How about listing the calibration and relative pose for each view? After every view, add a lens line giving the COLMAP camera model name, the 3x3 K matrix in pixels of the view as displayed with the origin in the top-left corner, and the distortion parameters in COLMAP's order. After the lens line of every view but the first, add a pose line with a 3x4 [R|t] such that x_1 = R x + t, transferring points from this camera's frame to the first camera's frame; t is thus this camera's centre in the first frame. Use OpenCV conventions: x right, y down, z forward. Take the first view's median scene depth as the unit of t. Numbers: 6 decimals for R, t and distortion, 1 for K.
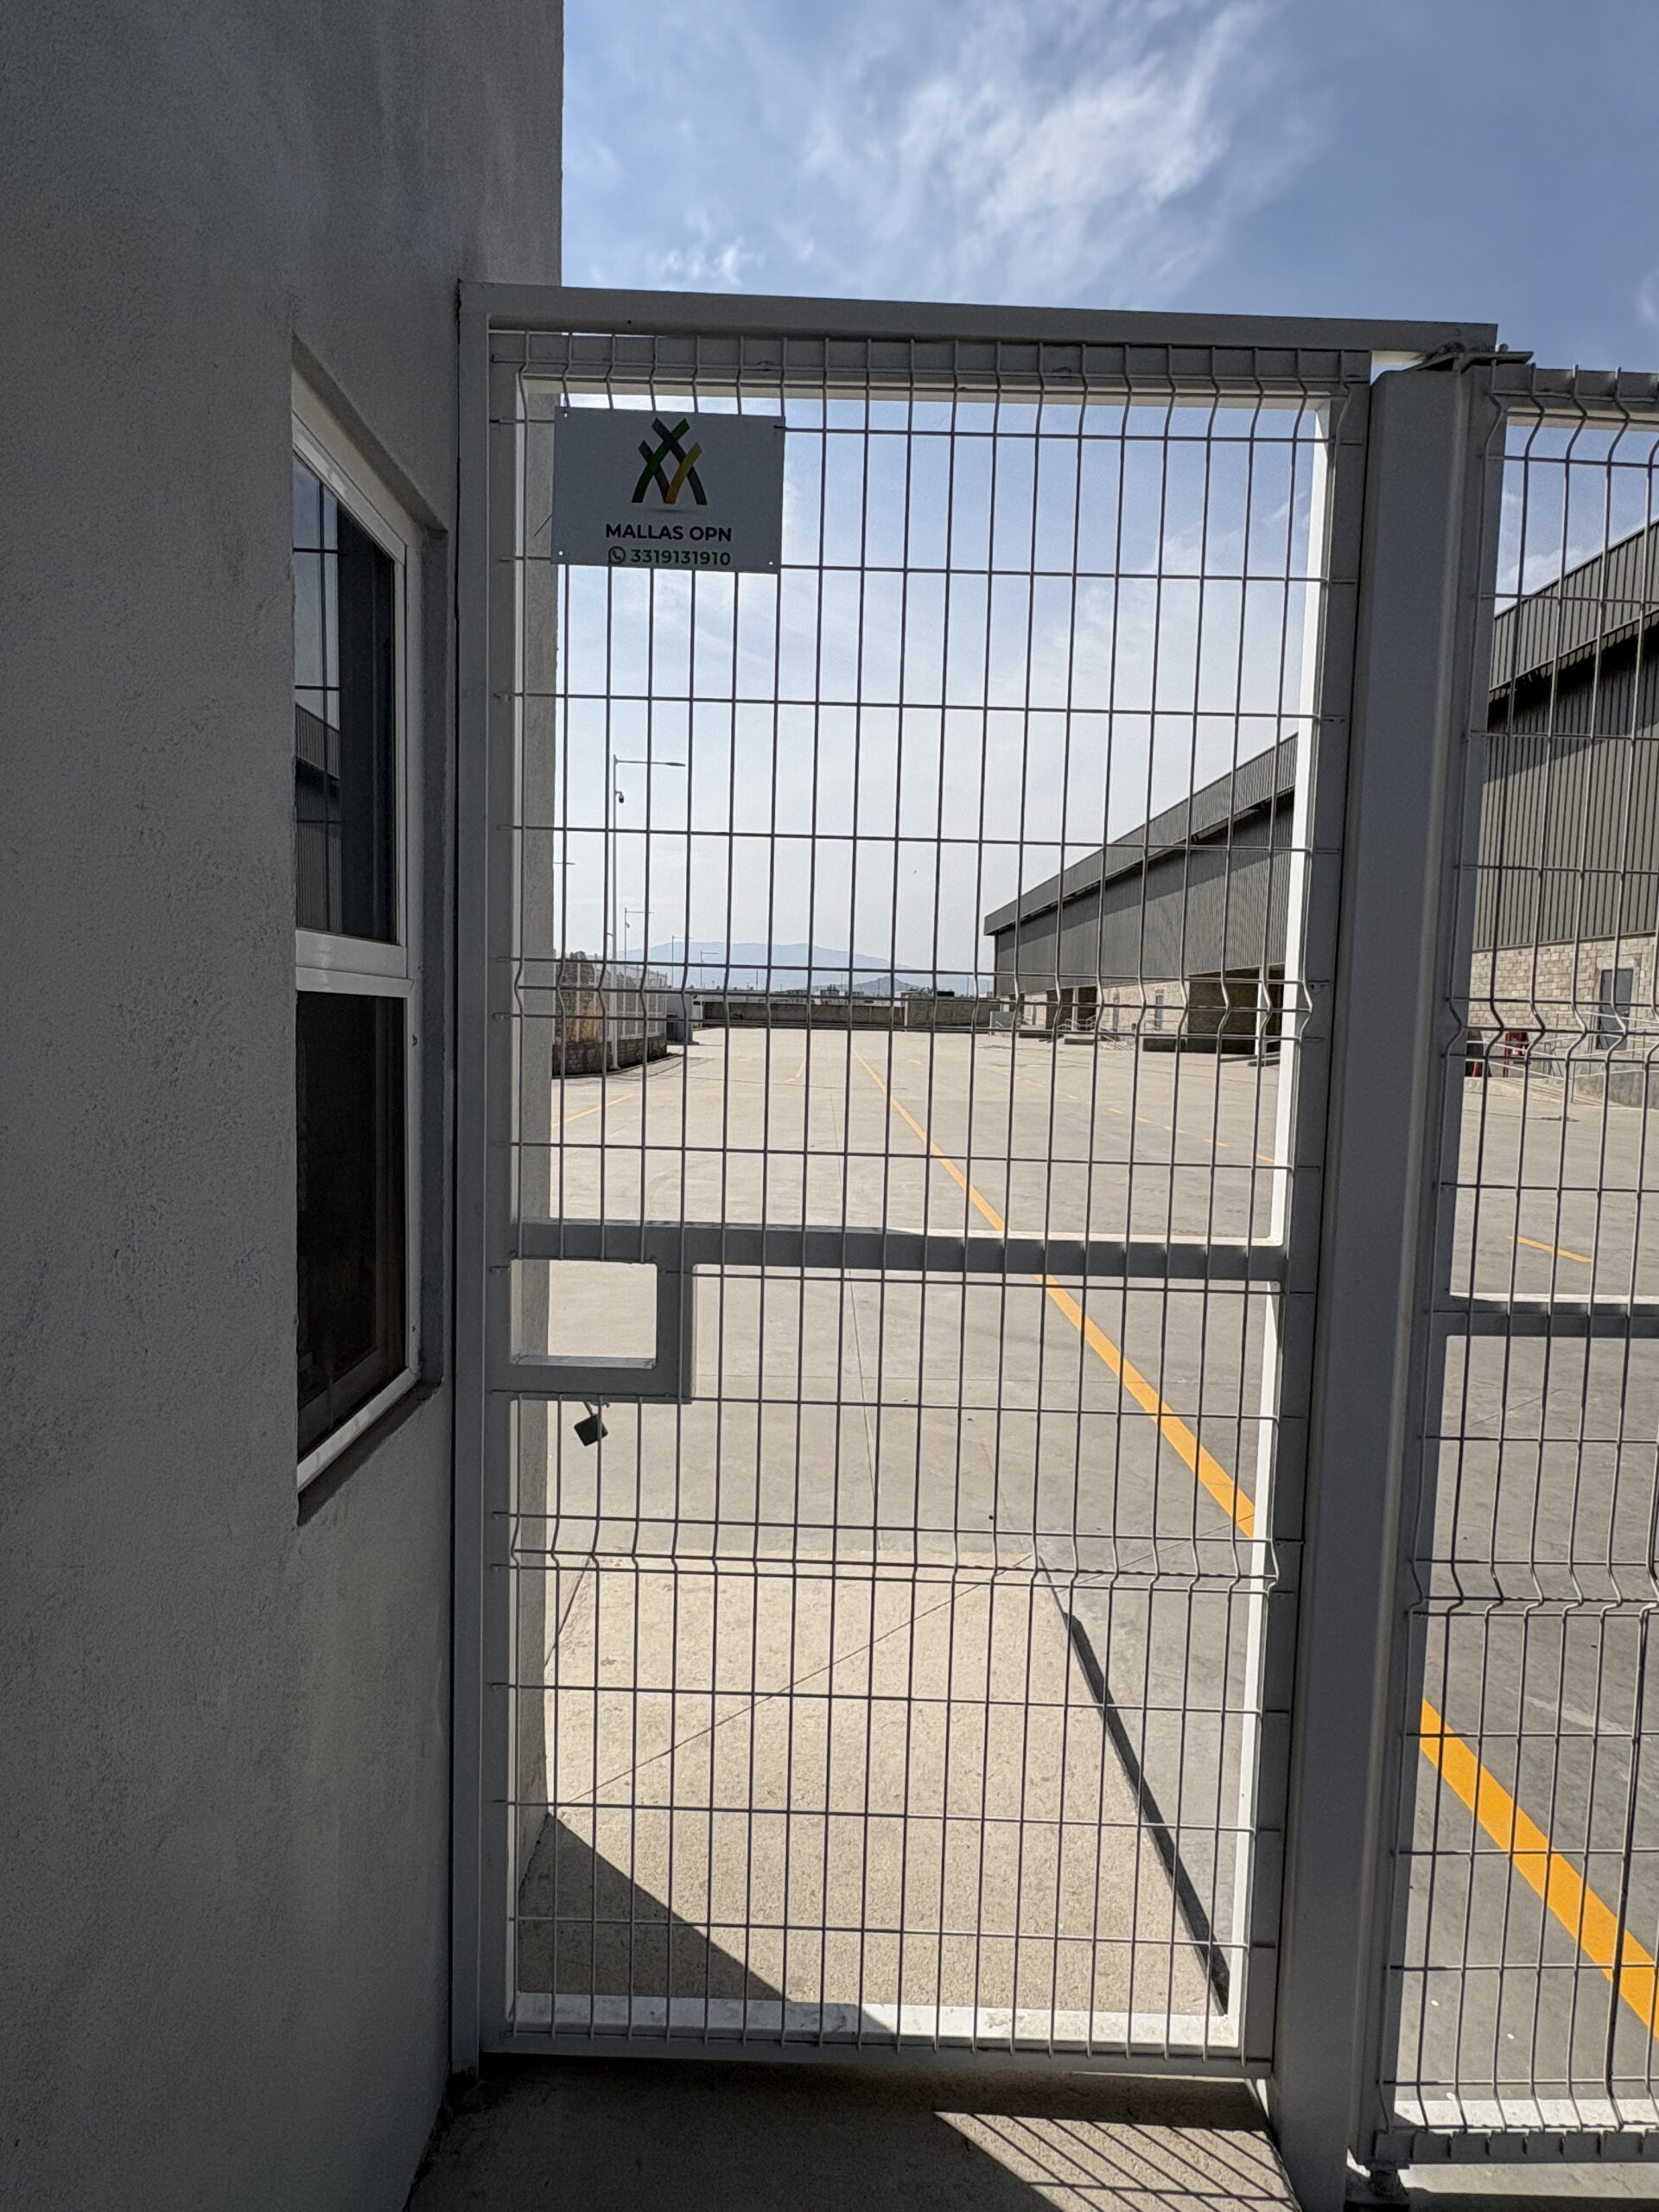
lens RADIAL K [[1152.8, 0, 852.7], [0, 1152.8, 1100.5], [0, 0, 1]] dist [-0.003458, -0.000881]
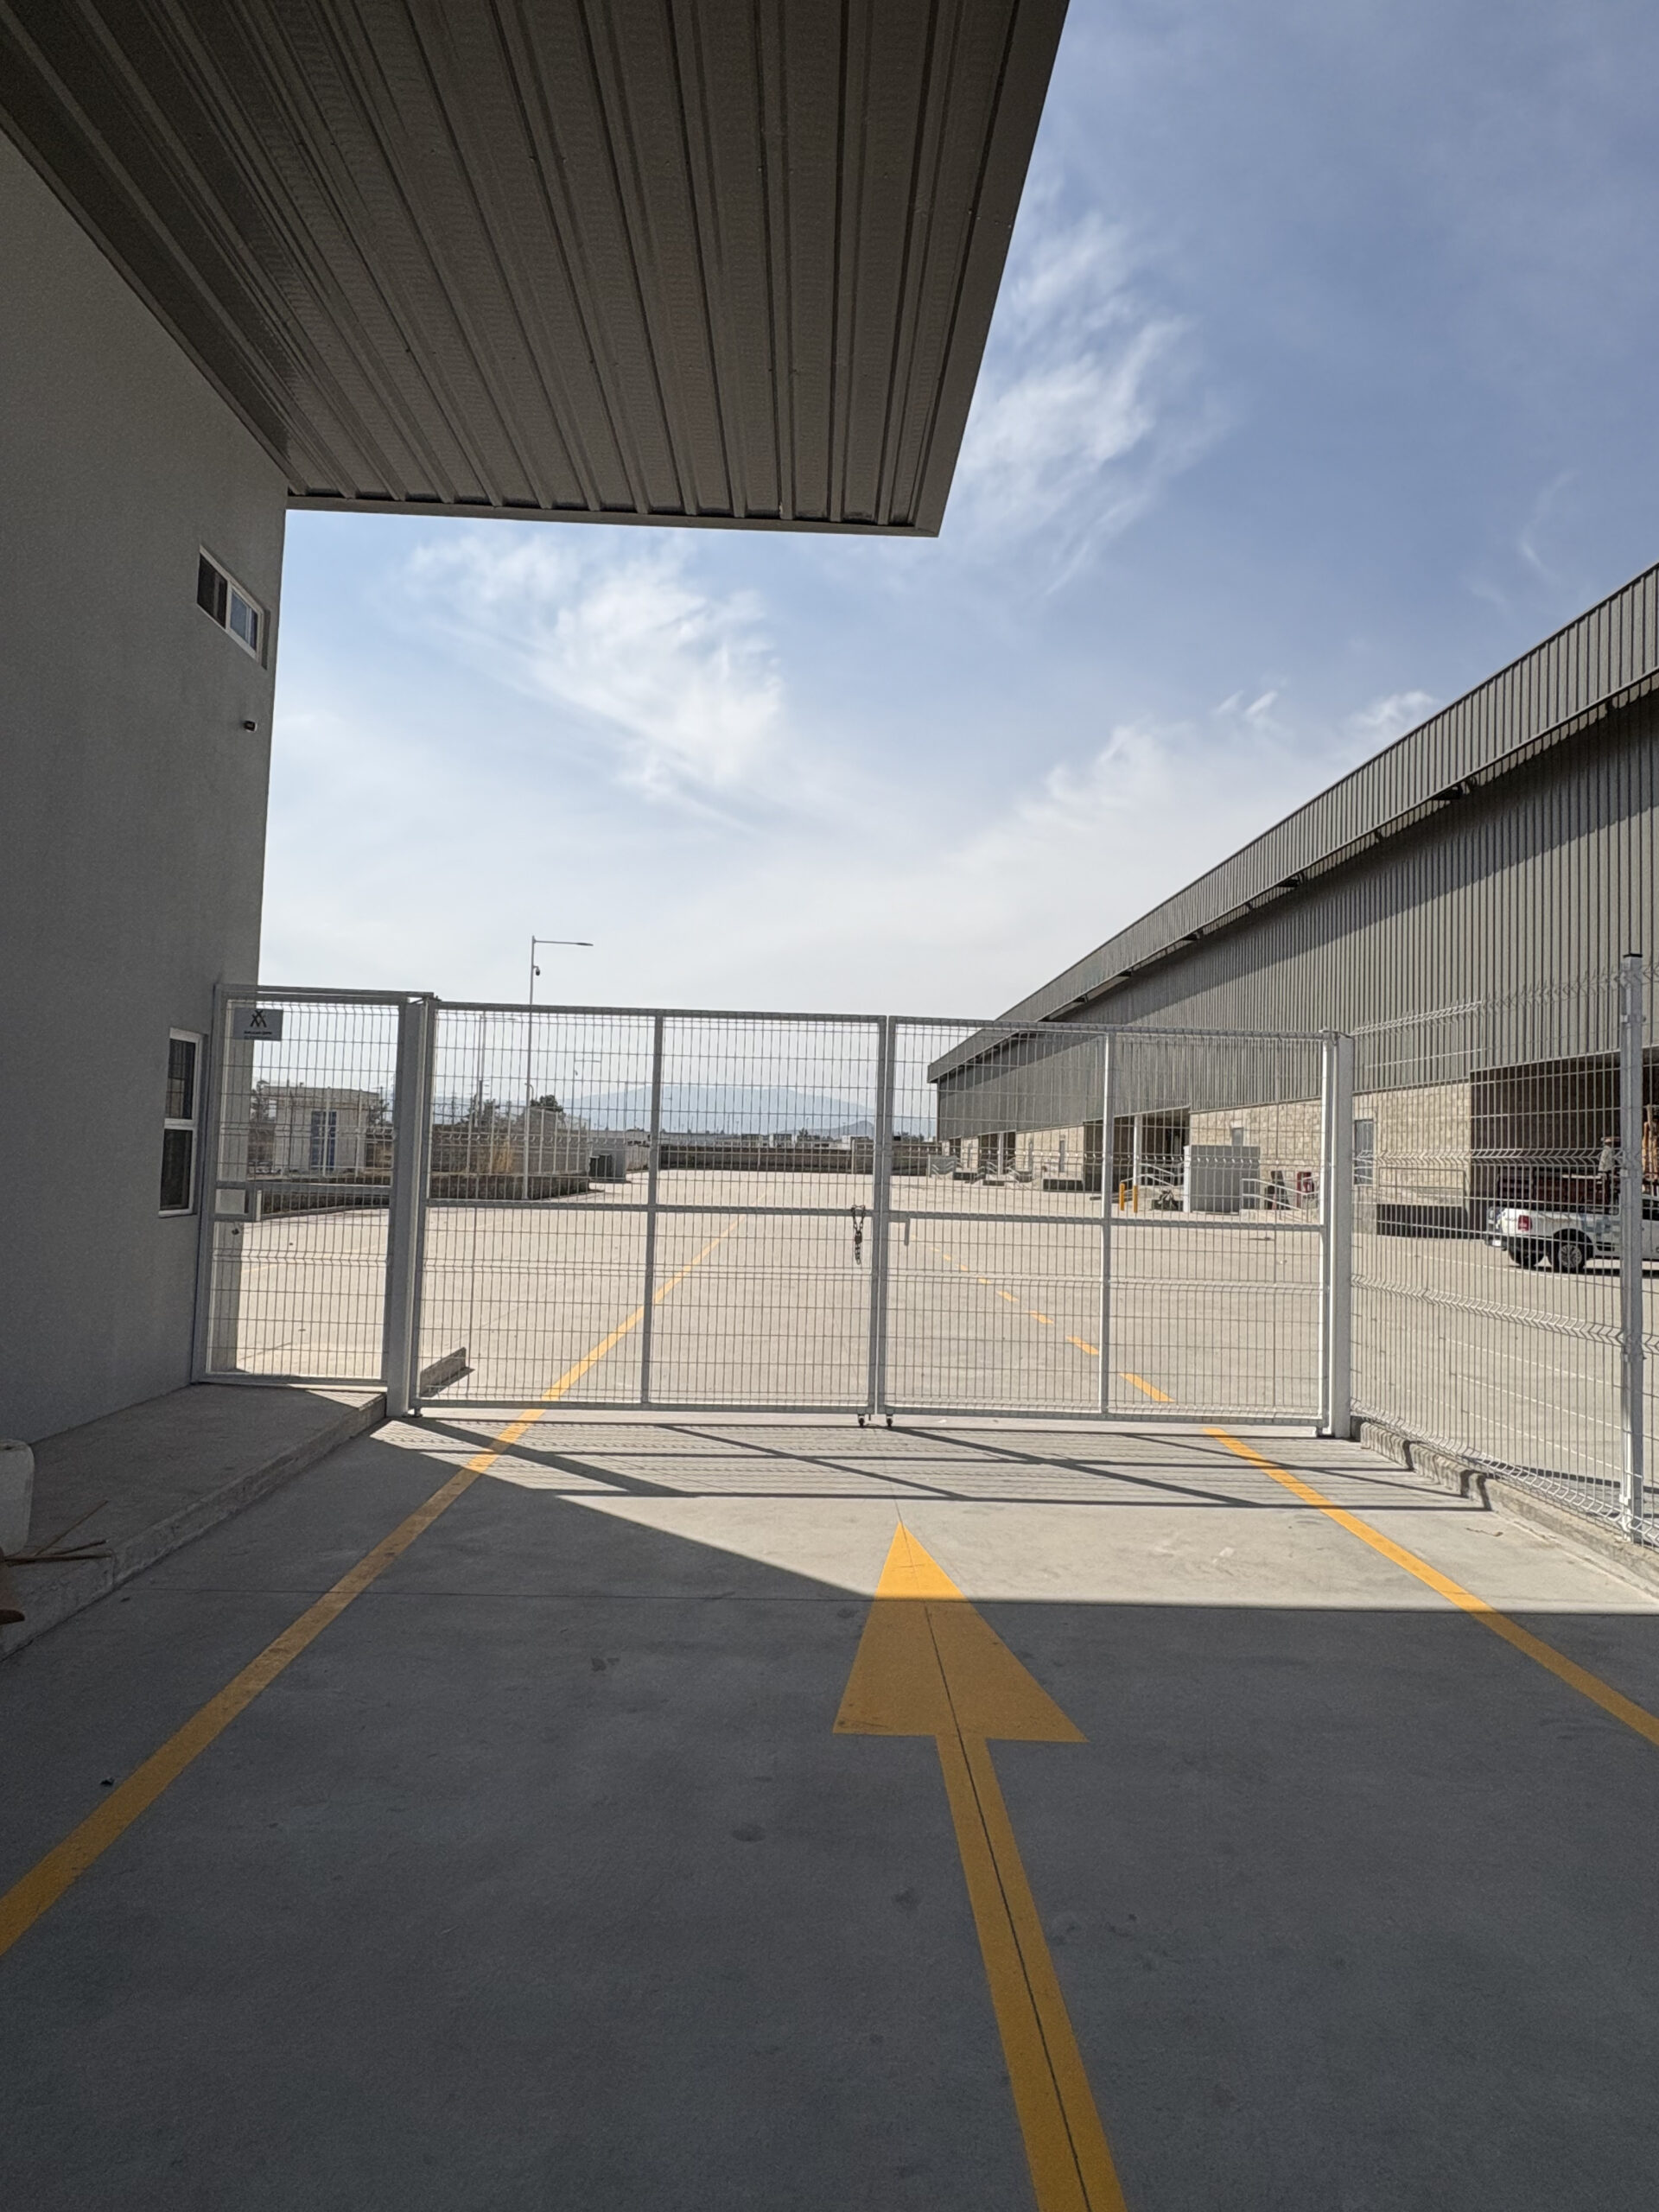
lens RADIAL K [[1152.8, 0, 852.7], [0, 1152.8, 1100.5], [0, 0, 1]] dist [-0.003458, -0.000881]
pose [[0.999874, 0.005150, 0.014995, 2.059669], [-0.003237, 0.992164, -0.124902, 0.341852], [-0.015521, 0.124838, 0.992056, -3.439892]]
